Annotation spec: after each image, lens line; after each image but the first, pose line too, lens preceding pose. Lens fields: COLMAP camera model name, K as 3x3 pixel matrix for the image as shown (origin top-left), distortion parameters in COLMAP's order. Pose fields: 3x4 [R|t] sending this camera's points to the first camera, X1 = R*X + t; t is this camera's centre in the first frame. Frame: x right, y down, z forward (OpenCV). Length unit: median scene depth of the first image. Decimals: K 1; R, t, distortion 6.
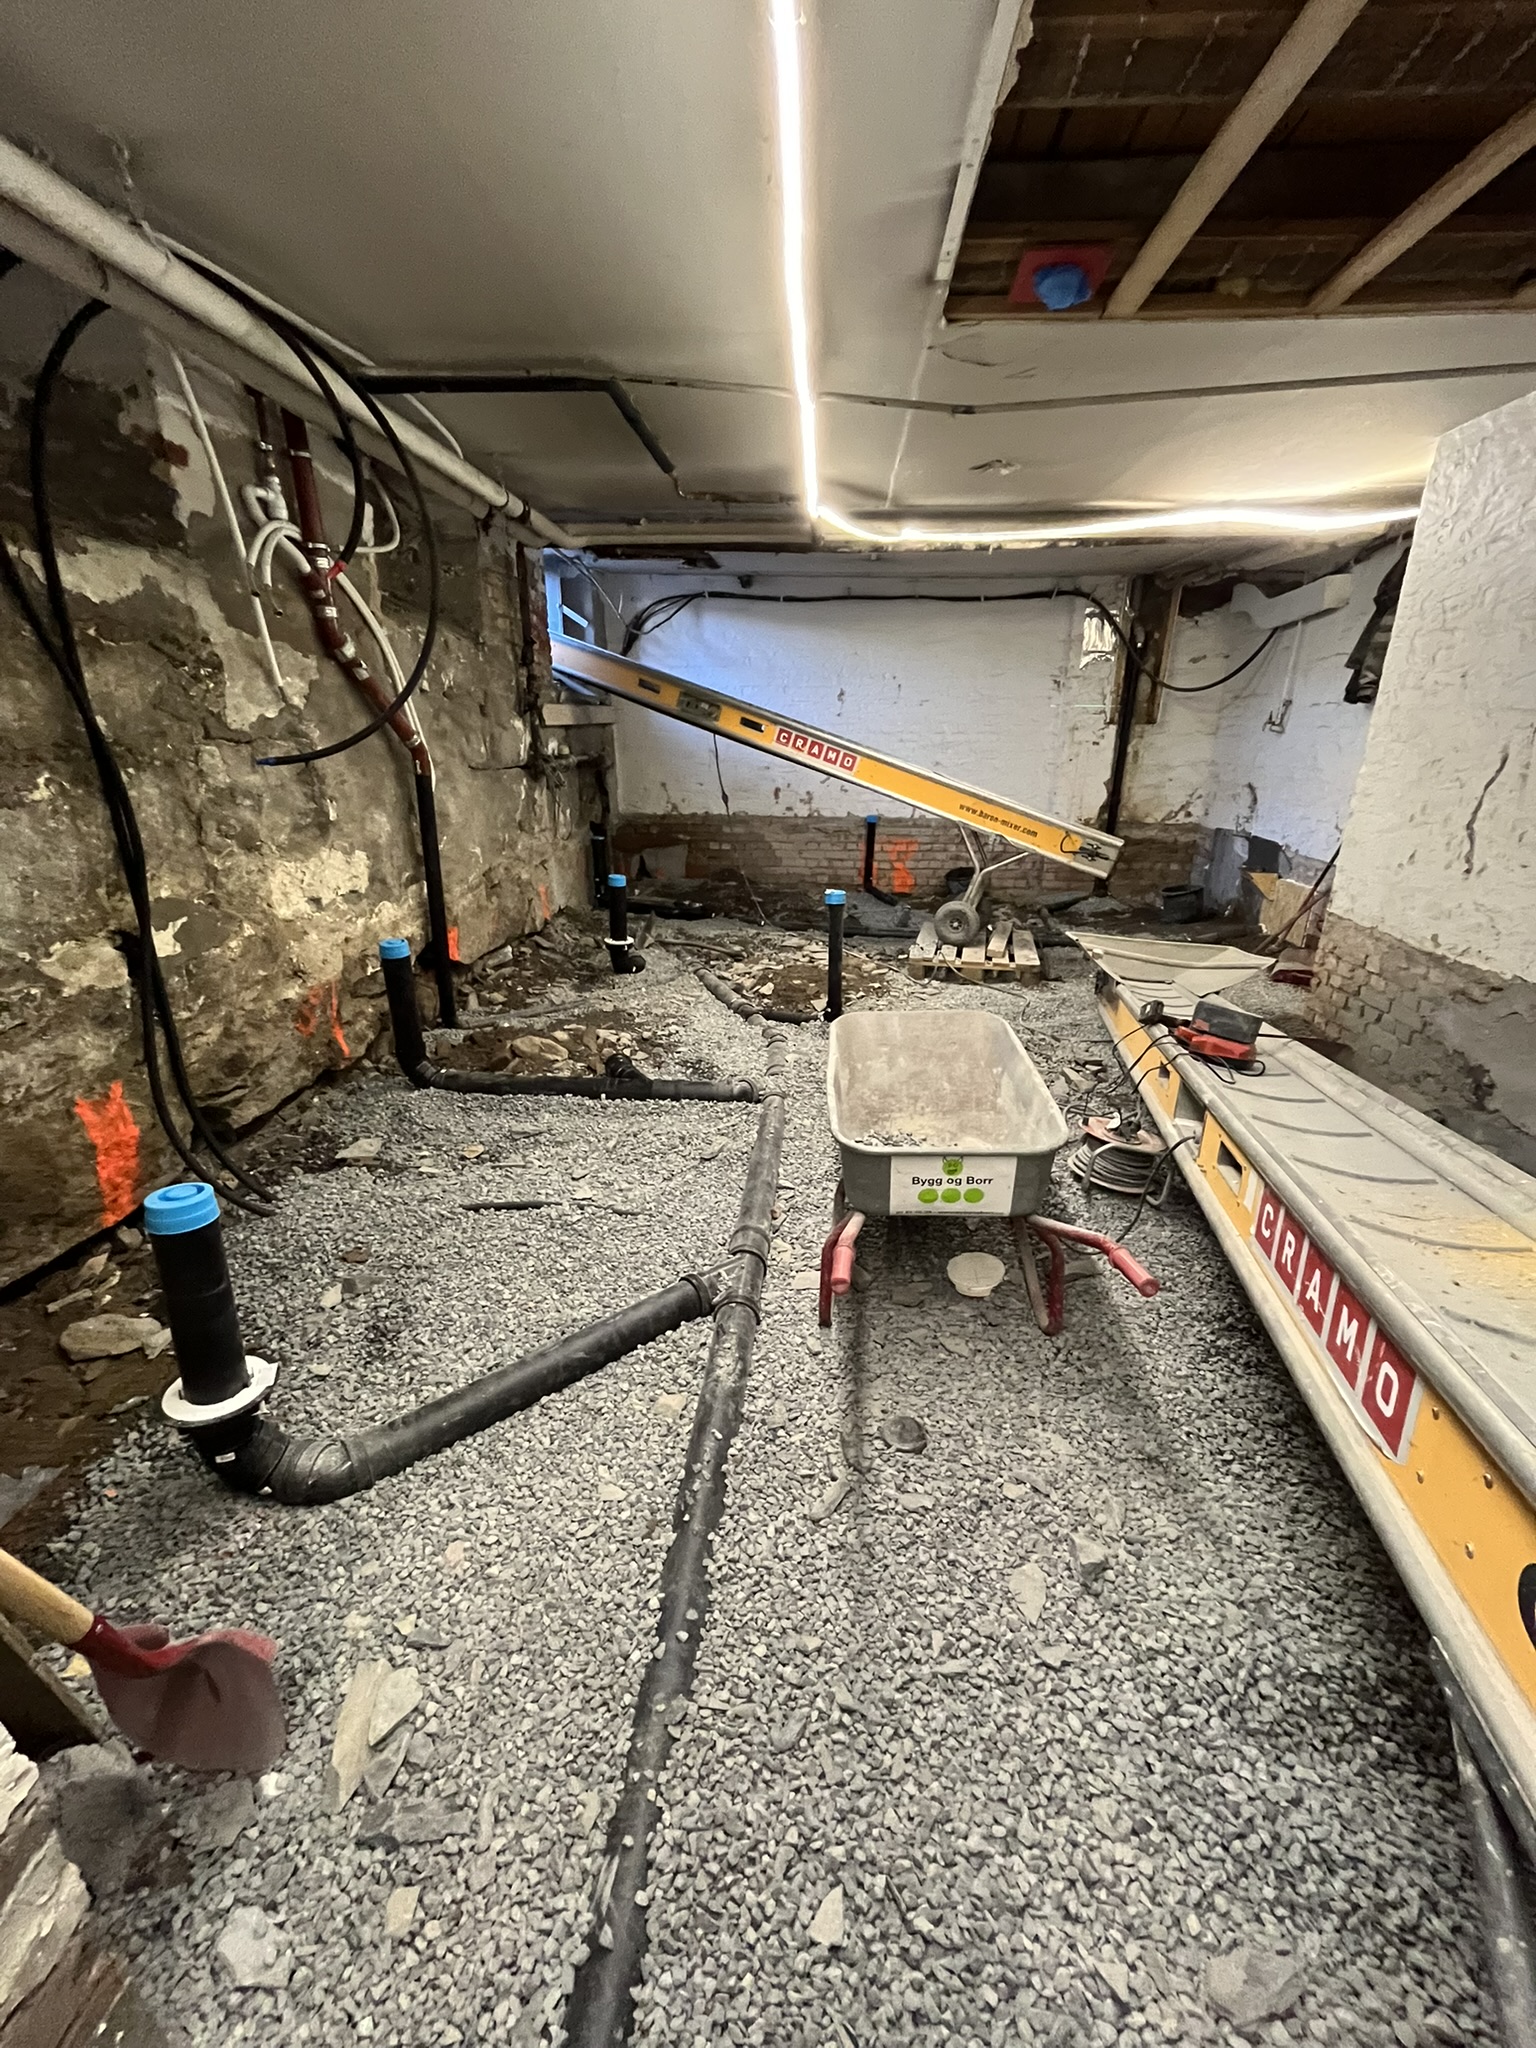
lens RADIAL K [[820.7, 0, 768.0], [0, 820.7, 1024.0], [0, 0, 1]] dist [-0.000914, -0.000028]
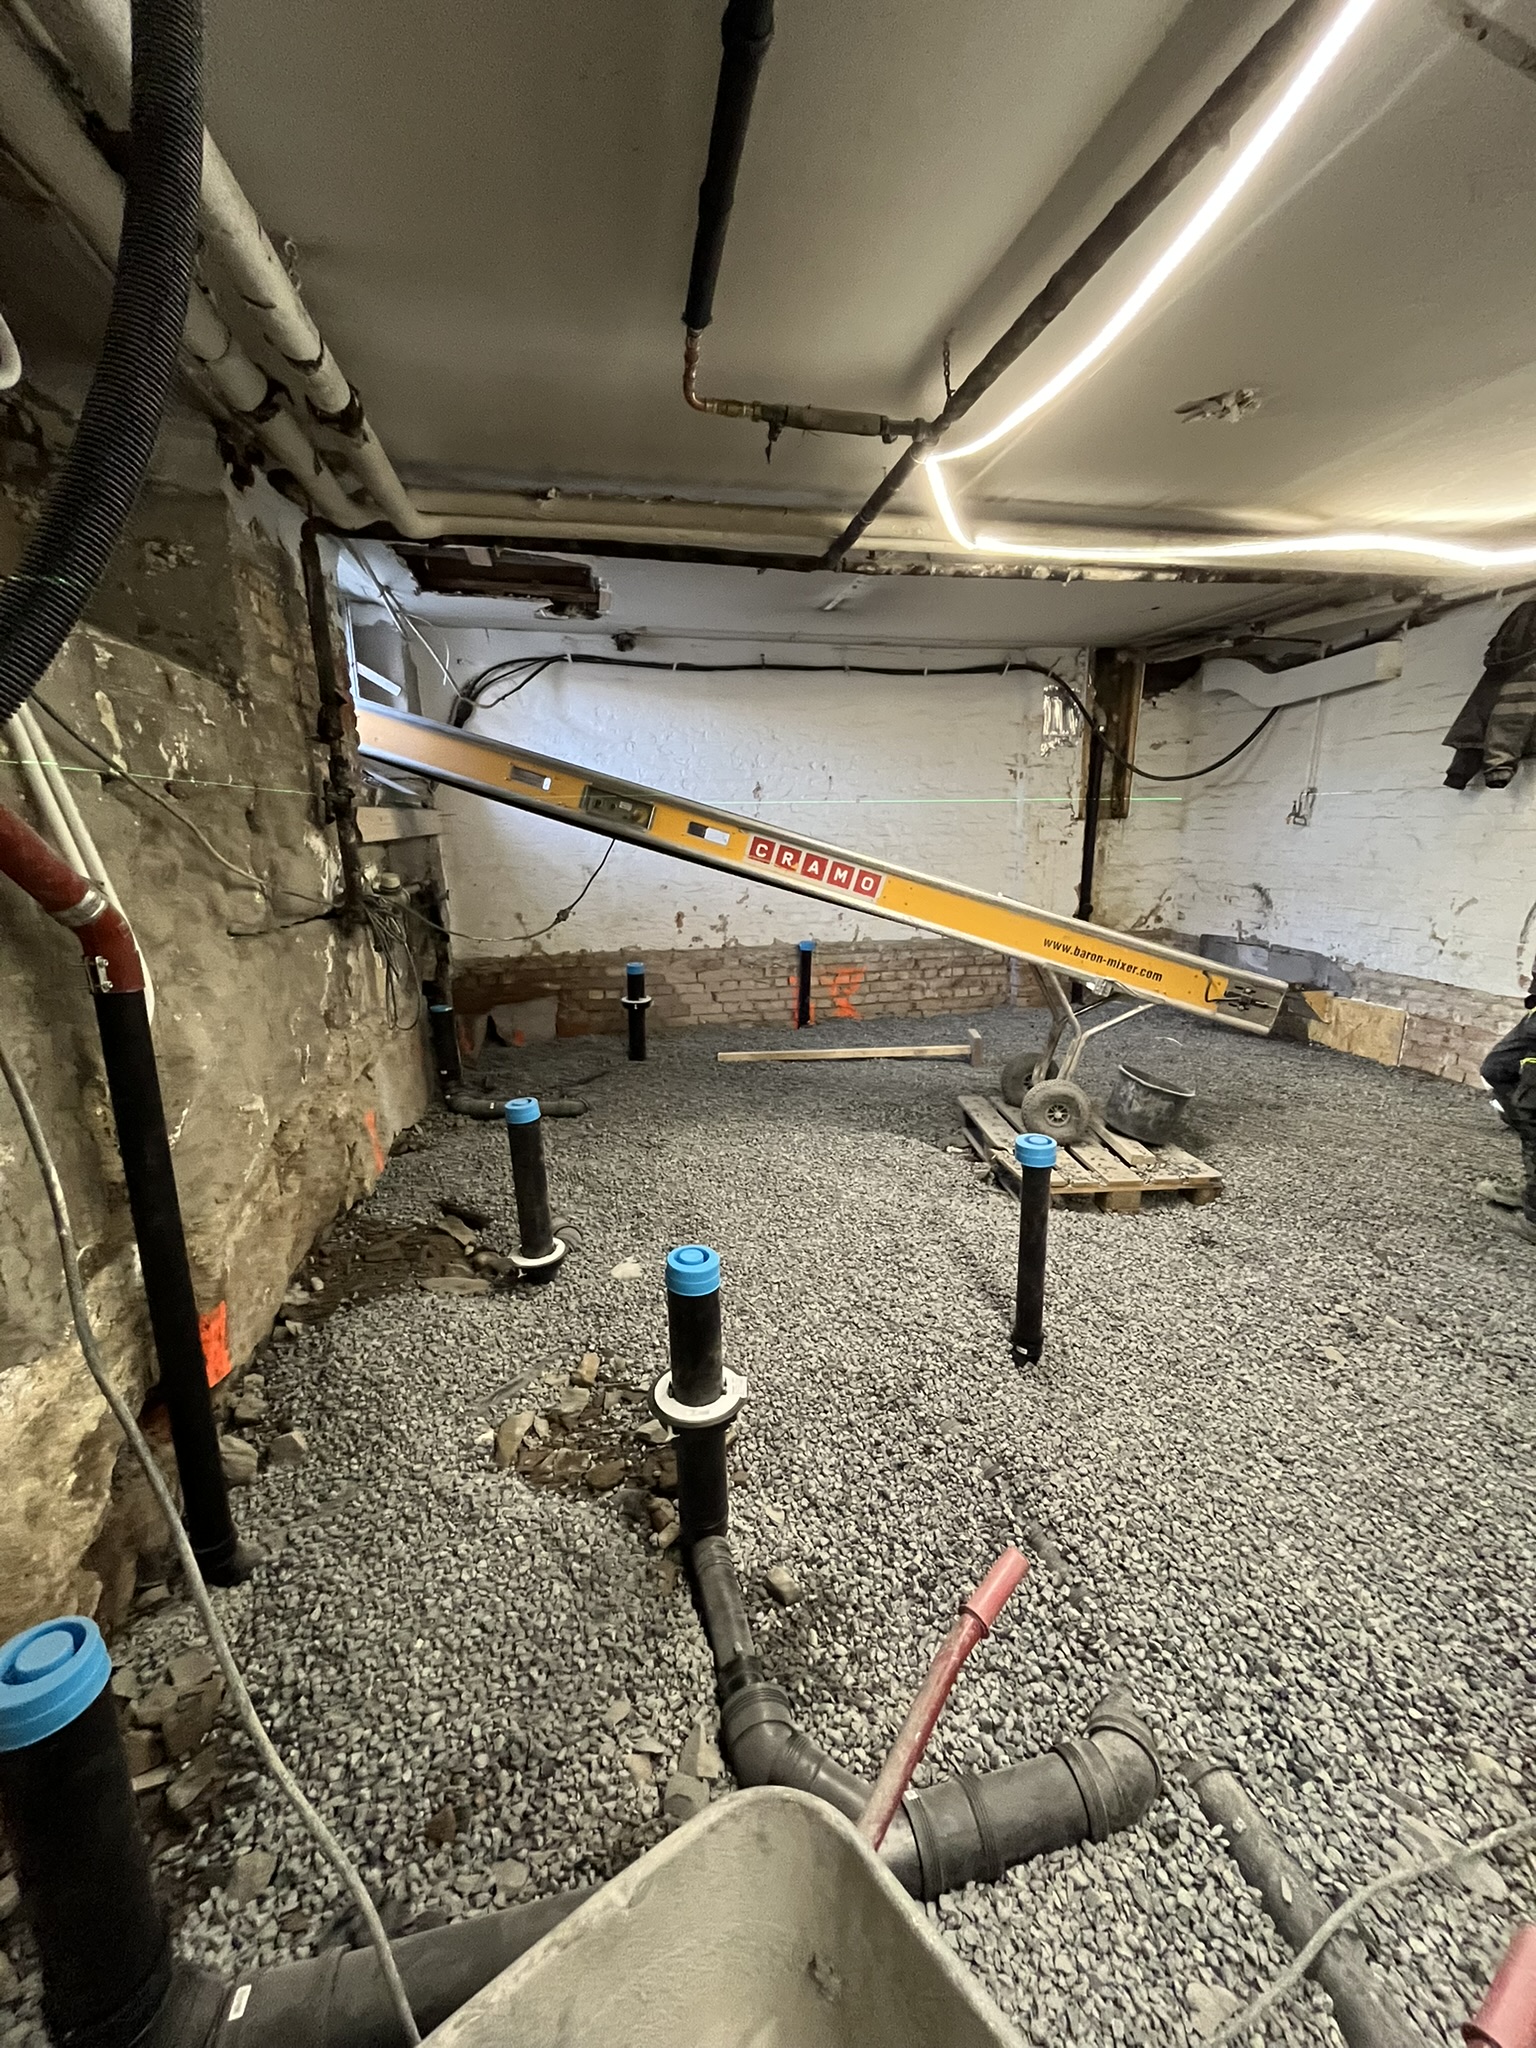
lens RADIAL K [[836.5, 0, 768.0], [0, 836.5, 1024.0], [0, 0, 1]] dist [-0.001564, -0.000356]
pose [[0.963354, -0.083406, 0.254936, -0.155794], [0.112145, 0.988613, -0.100336, -0.145183], [-0.243664, 0.125249, 0.961738, 0.375993]]
